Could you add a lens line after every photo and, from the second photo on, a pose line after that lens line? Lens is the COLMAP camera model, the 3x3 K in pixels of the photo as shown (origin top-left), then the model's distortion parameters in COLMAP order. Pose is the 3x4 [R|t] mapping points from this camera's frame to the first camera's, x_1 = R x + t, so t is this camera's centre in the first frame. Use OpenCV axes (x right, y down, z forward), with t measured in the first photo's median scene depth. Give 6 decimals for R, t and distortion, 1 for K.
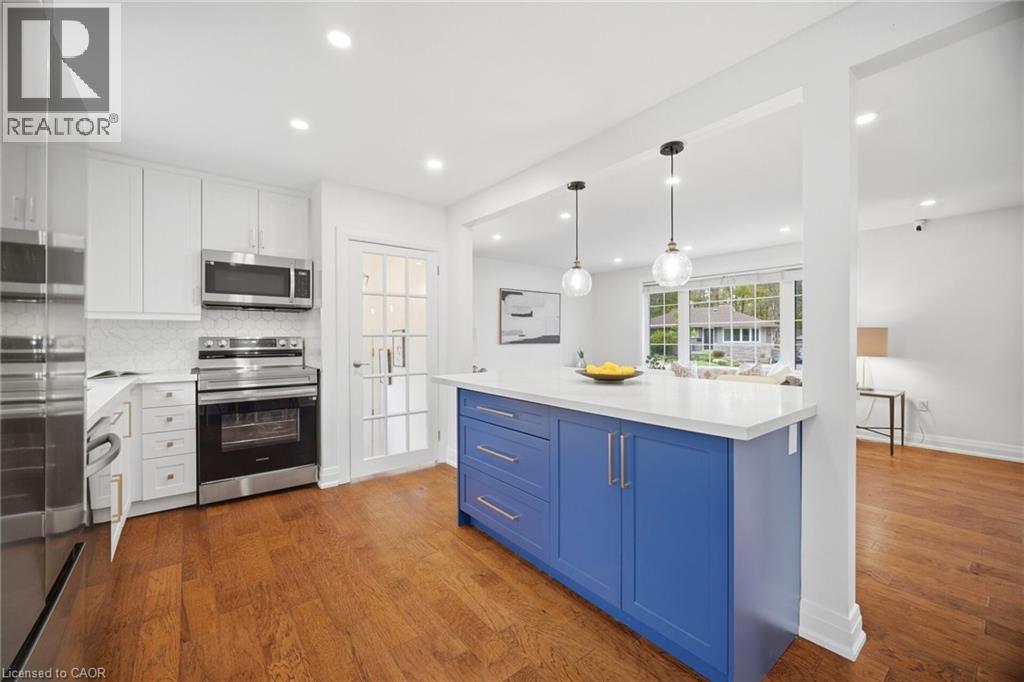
lens RADIAL K [[406.9, 0, 507.1], [0, 406.9, 340.2], [0, 0, 1]] dist [-0.002500, 0.000004]
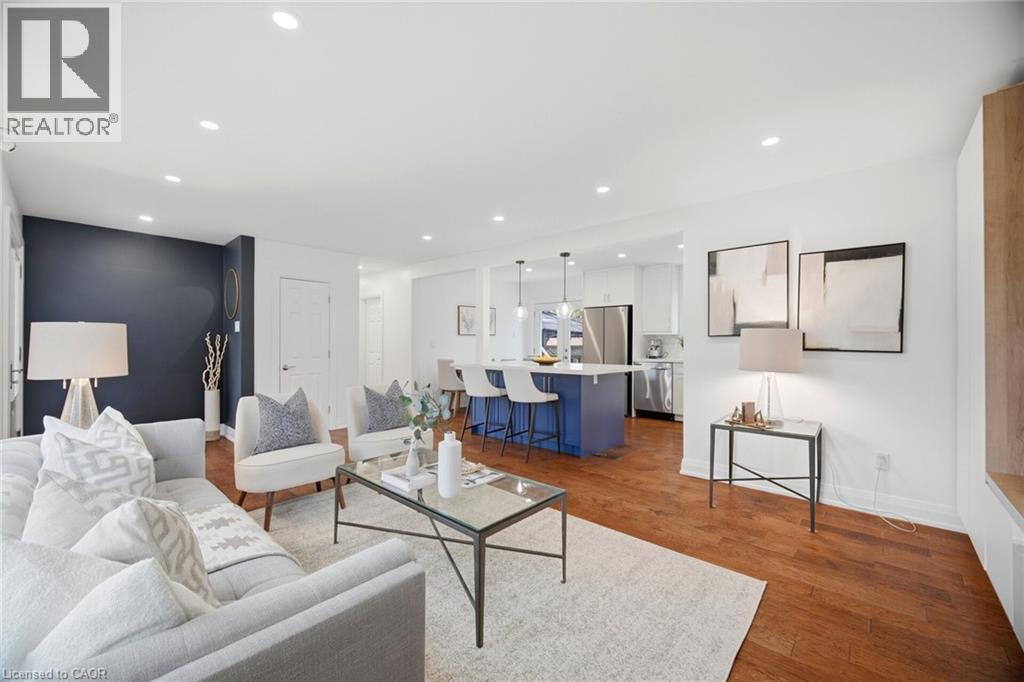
lens RADIAL K [[406.9, 0, 507.1], [0, 406.9, 340.2], [0, 0, 1]] dist [-0.002500, 0.000004]
pose [[-0.987464, -0.001551, -0.157838, 0.651515], [-0.001783, 0.999998, 0.001334, -0.016513], [0.157835, 0.001598, -0.987464, 2.537550]]
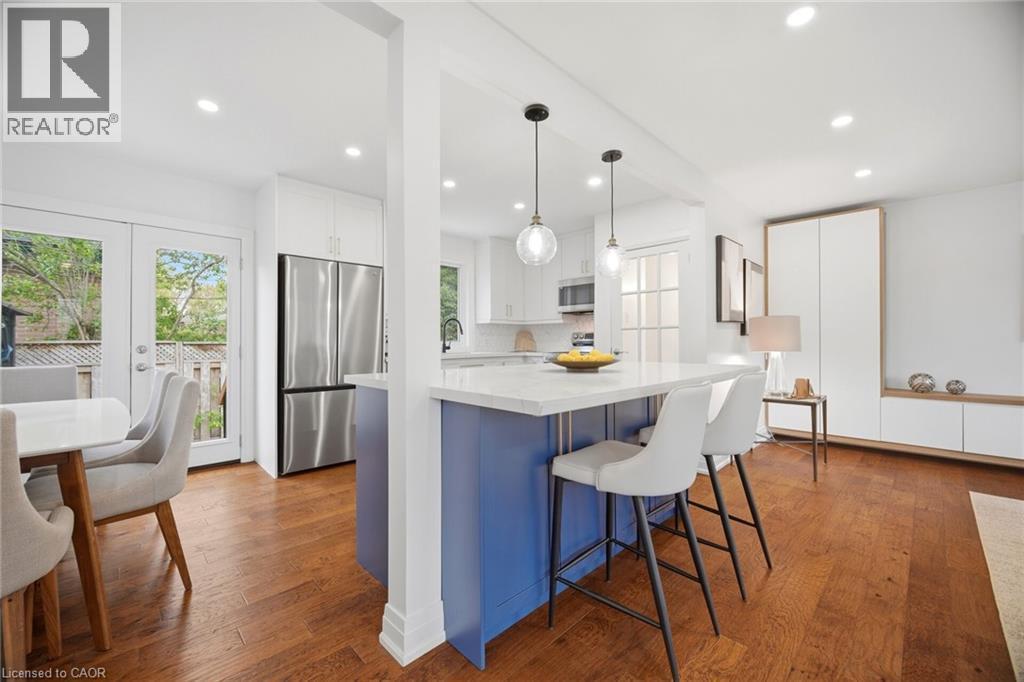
lens RADIAL K [[412.1, 0, 505.8], [0, 412.1, 338.6], [0, 0, 1]] dist [-0.007025, -0.000024]
pose [[0.100151, -0.004264, -0.994963, 1.009308], [-0.003964, 0.999981, -0.004684, 0.030734], [0.994964, 0.004413, 0.100132, 0.641392]]
